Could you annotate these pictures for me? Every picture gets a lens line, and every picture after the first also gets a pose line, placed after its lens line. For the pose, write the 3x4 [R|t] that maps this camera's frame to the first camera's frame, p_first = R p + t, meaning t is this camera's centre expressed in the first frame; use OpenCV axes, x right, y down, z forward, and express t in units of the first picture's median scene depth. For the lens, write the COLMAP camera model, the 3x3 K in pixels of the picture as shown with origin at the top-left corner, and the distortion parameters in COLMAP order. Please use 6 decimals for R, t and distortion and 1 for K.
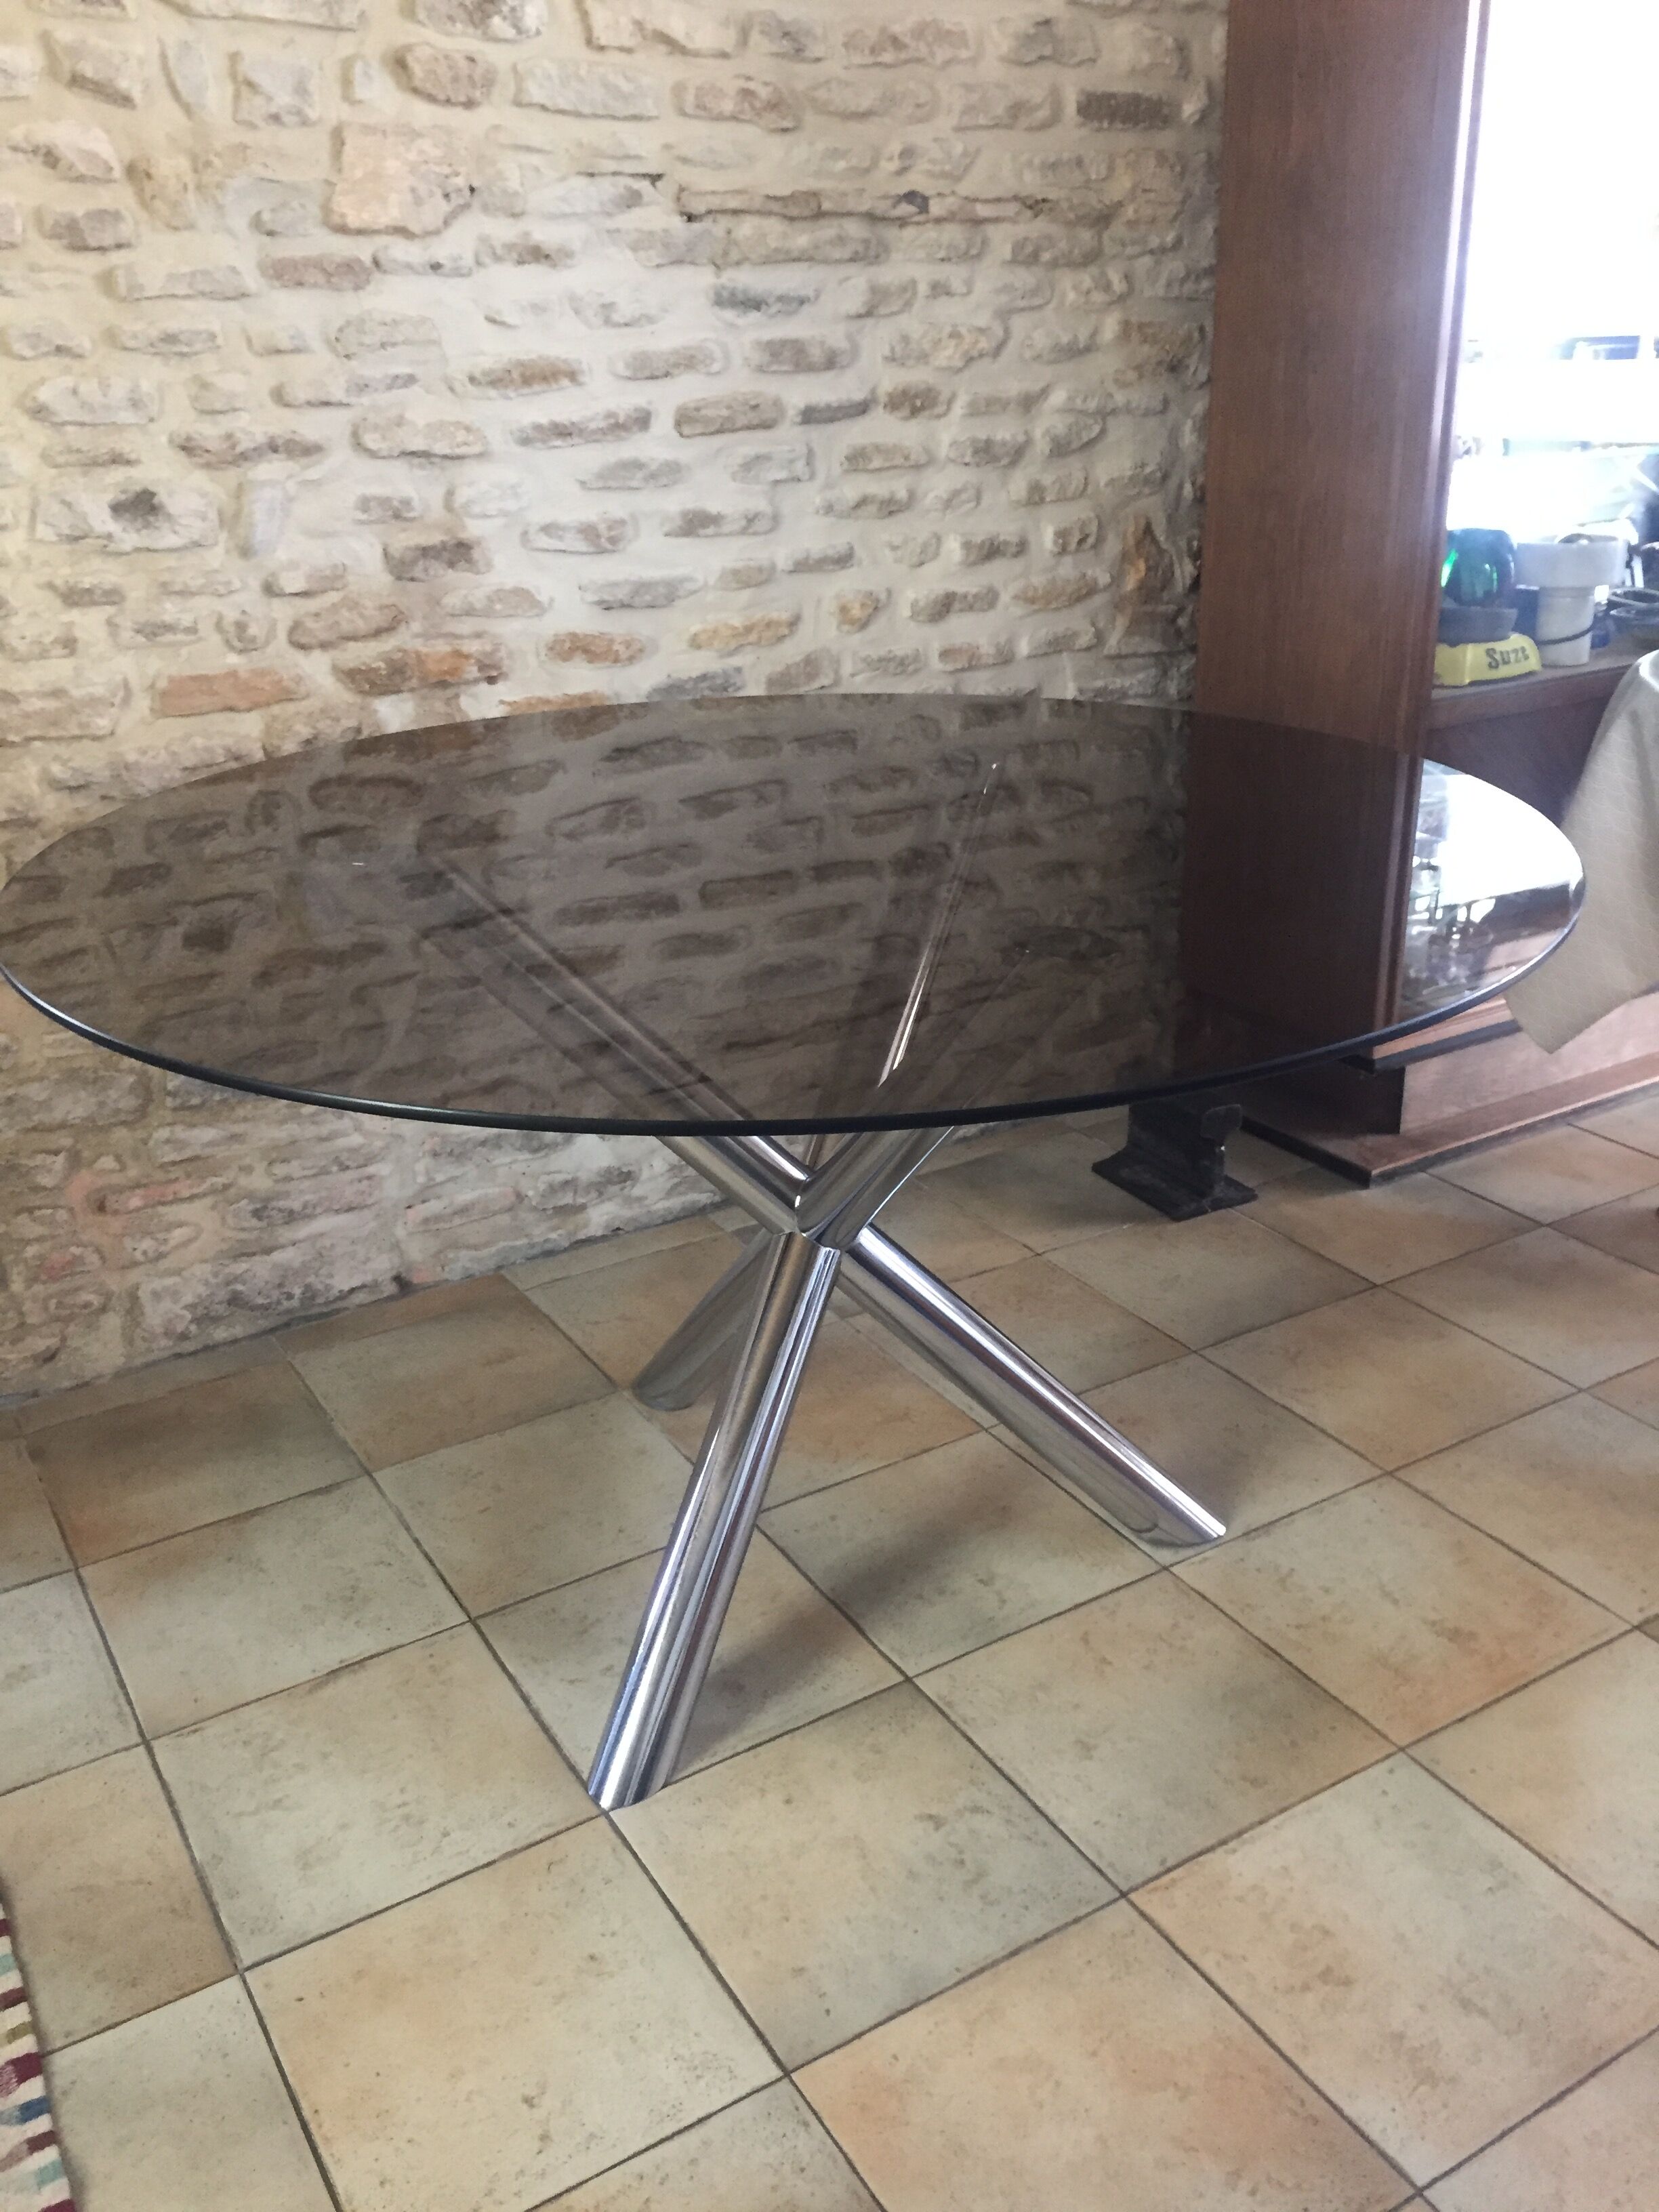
lens RADIAL K [[1883.7, 0, 816.0], [0, 1883.7, 1120.4], [0, 0, 1]] dist [0.090043, -0.138476]
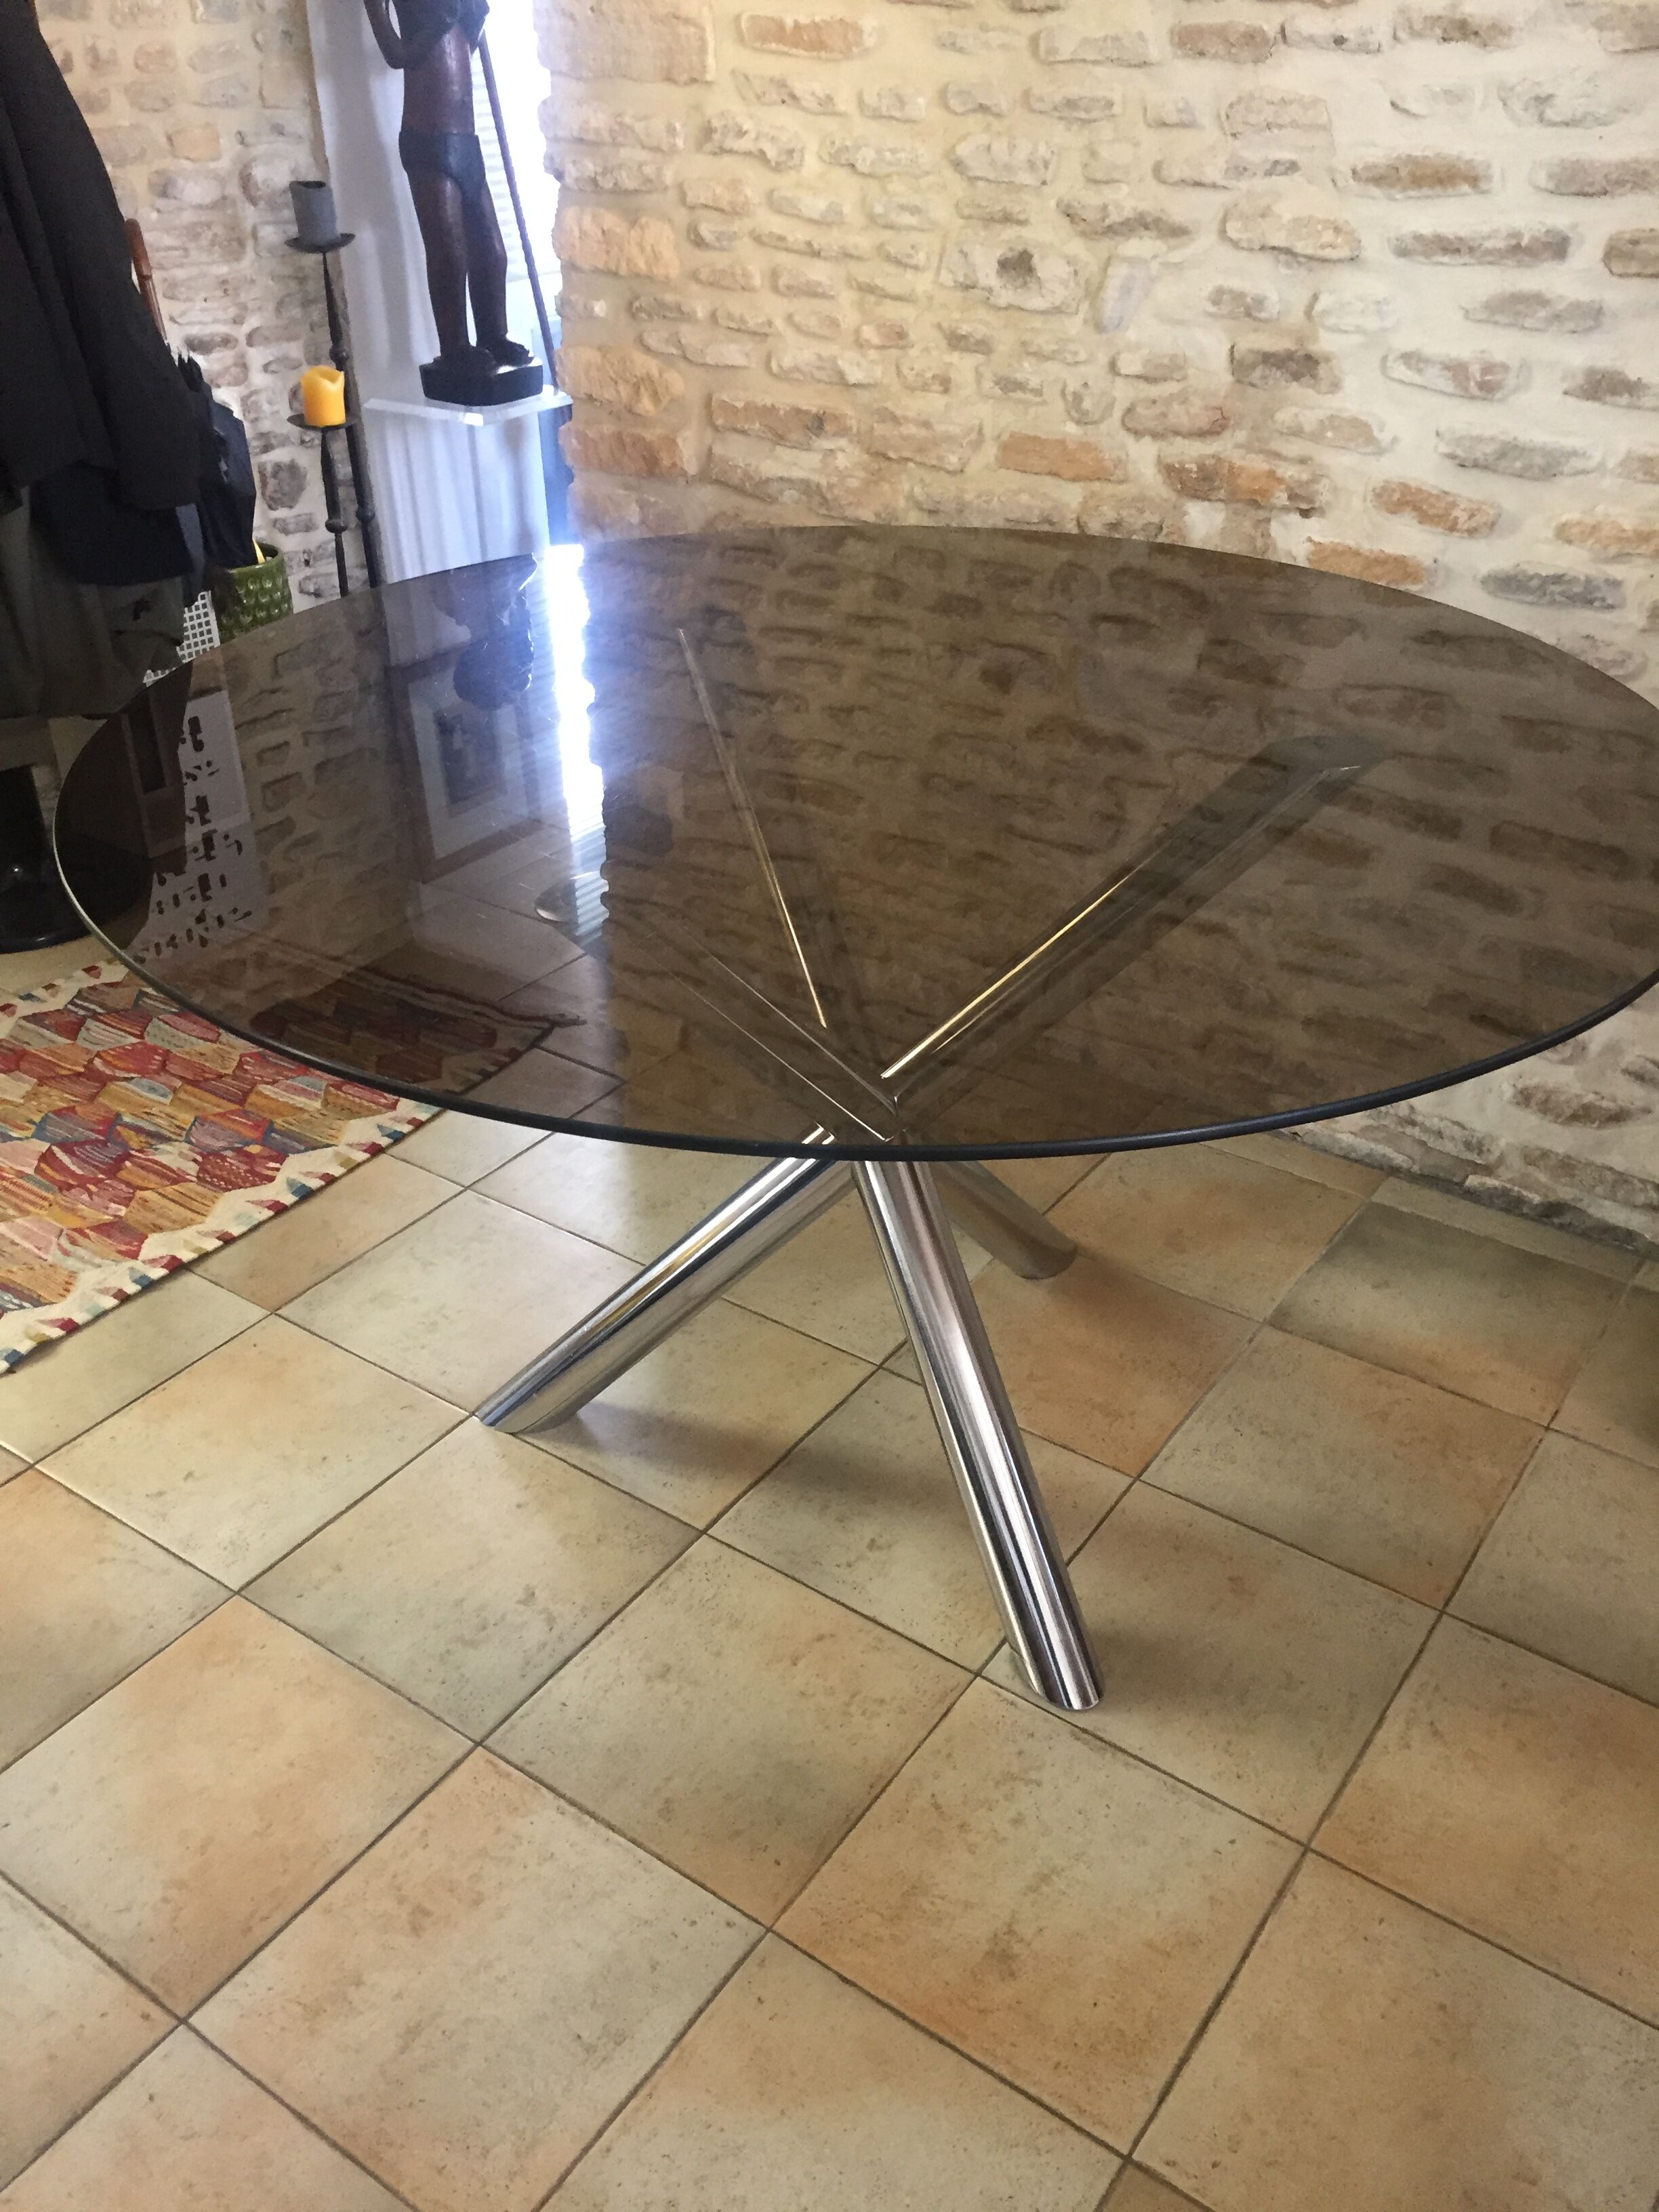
lens RADIAL K [[1881.1, 0, 828.8], [0, 1881.1, 1120.3], [0, 0, 1]] dist [0.081268, -0.125914]
pose [[0.408417, 0.499656, -0.763898, 0.601503], [-0.364348, 0.856555, 0.365464, -0.242076], [0.836927, 0.129063, 0.531880, 0.375859]]
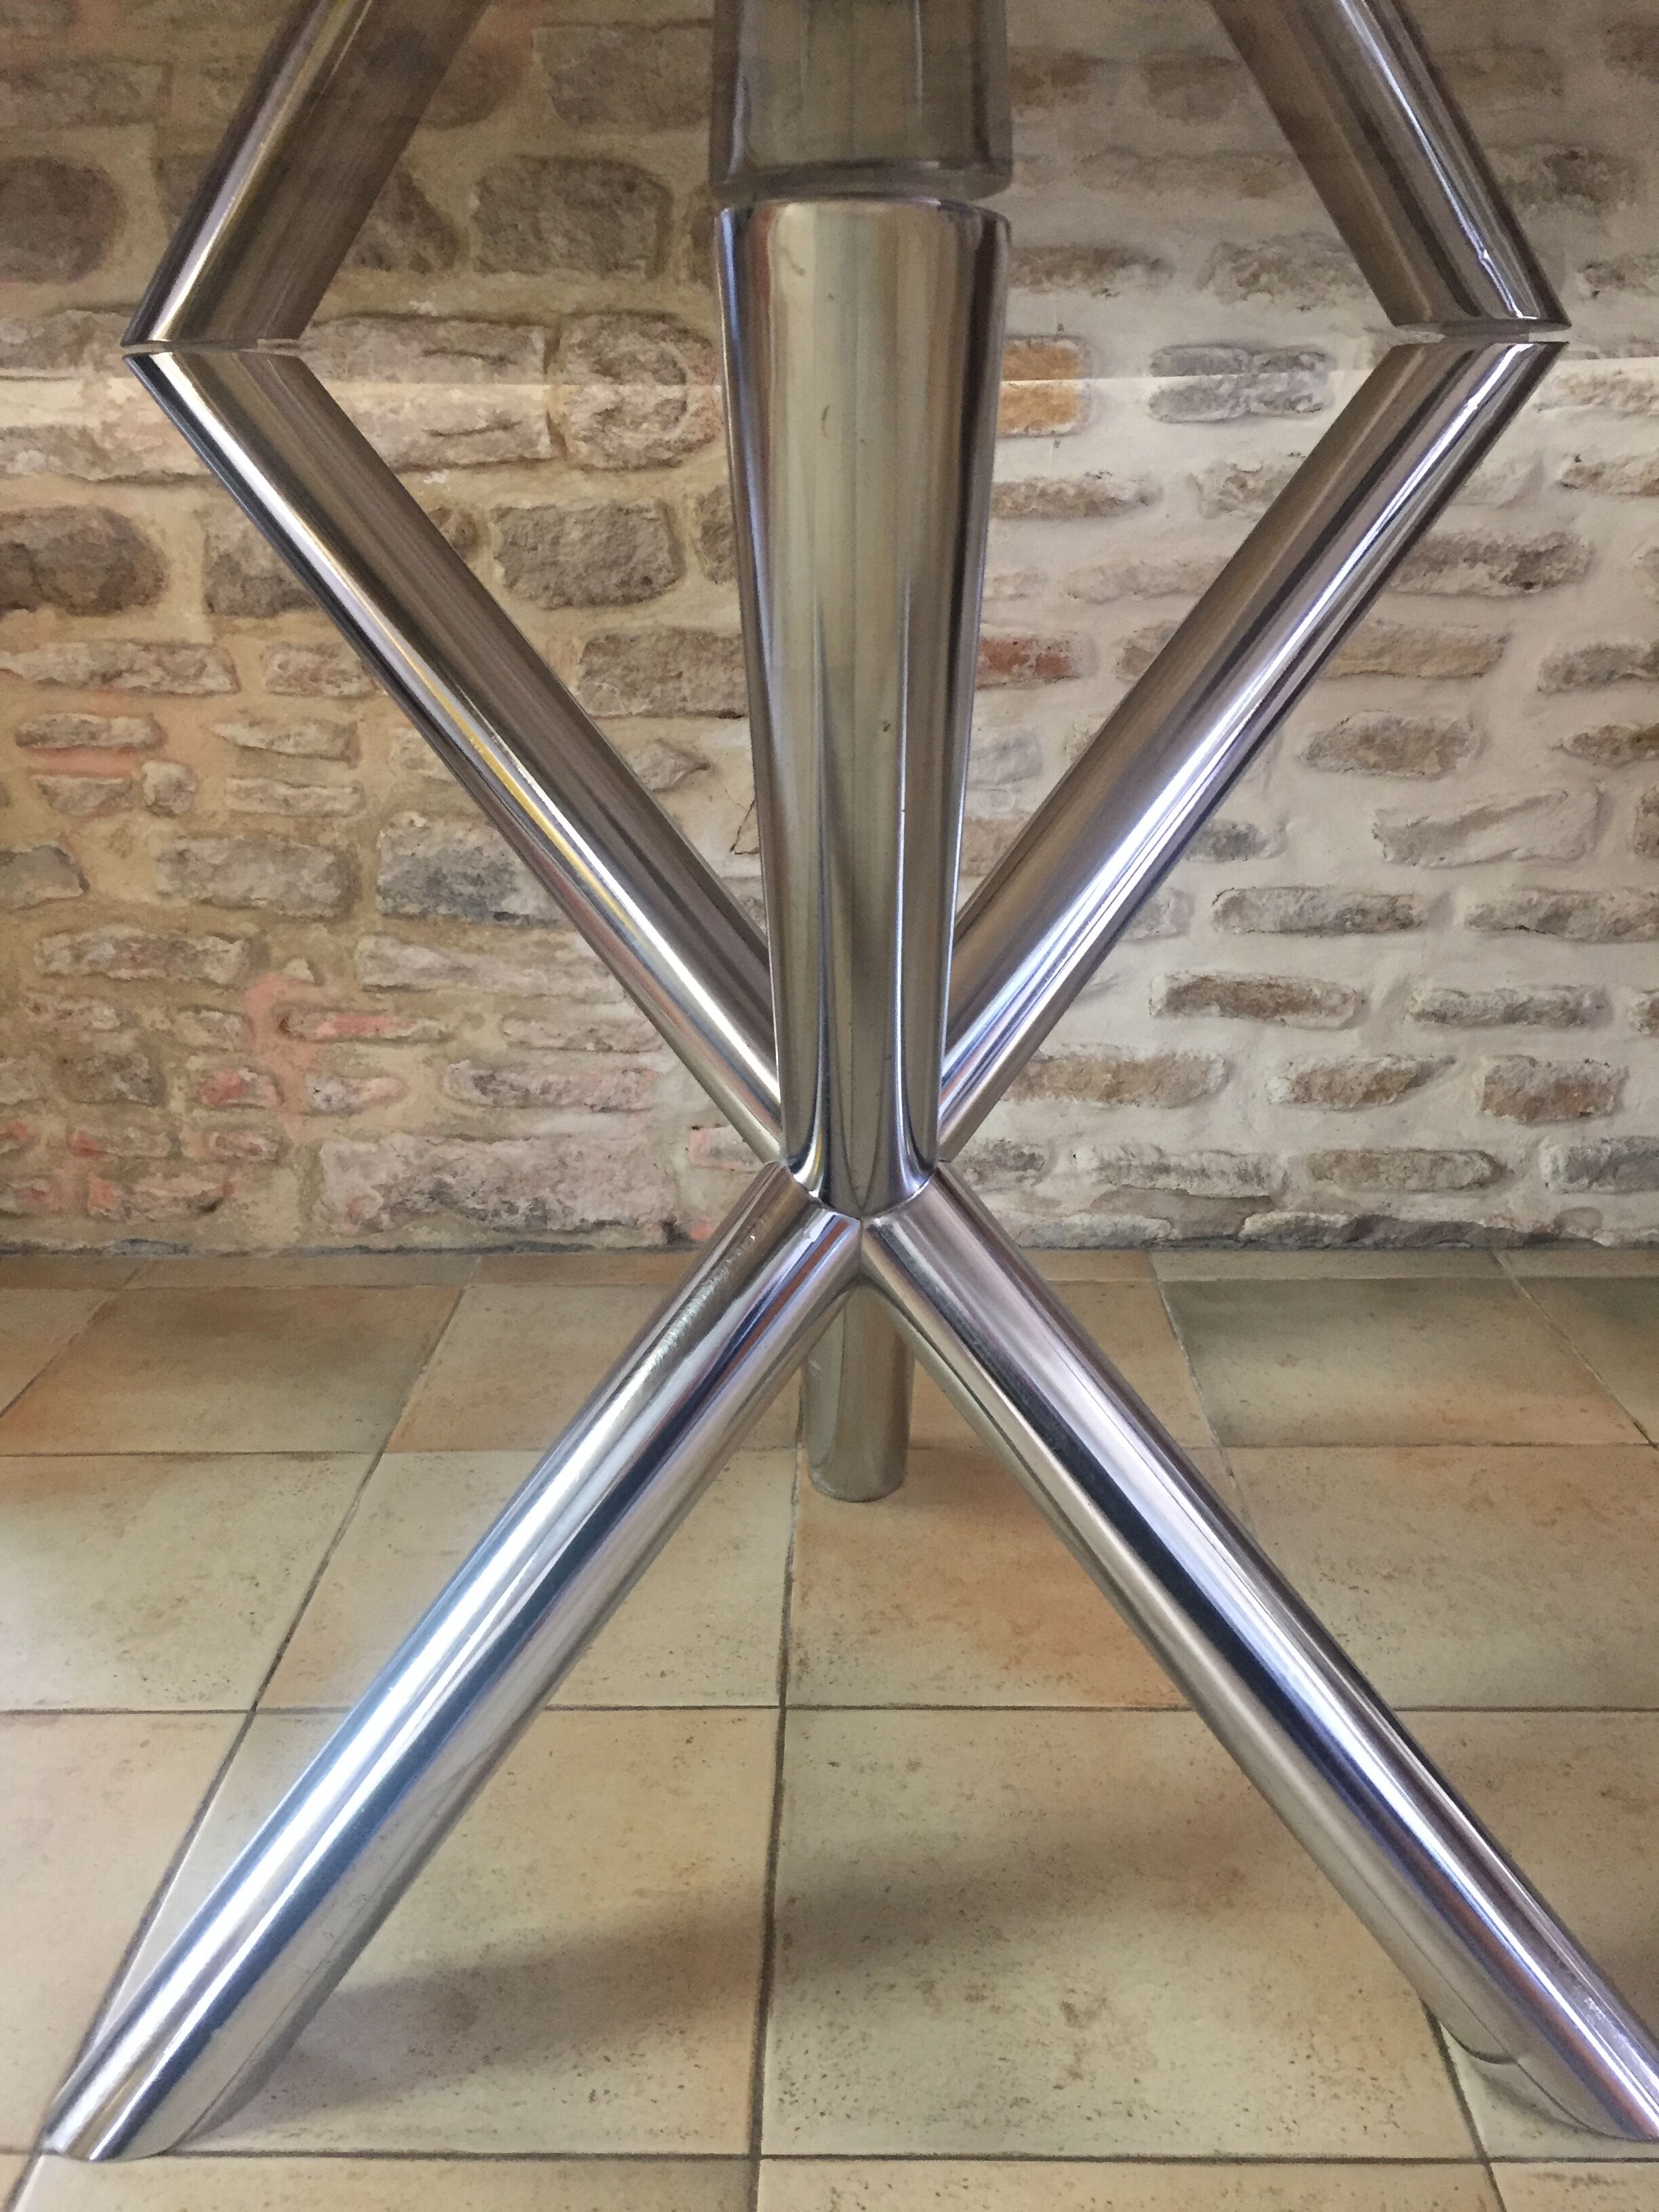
lens RADIAL K [[1916.0, 0, 829.9], [0, 1916.0, 1108.1], [0, 0, 1]] dist [0.086822, -0.120063]
pose [[0.848611, 0.188301, -0.494370, 0.200236], [-0.216881, 0.976198, -0.000462, 0.031436], [0.482516, 0.107611, 0.869251, 0.449918]]
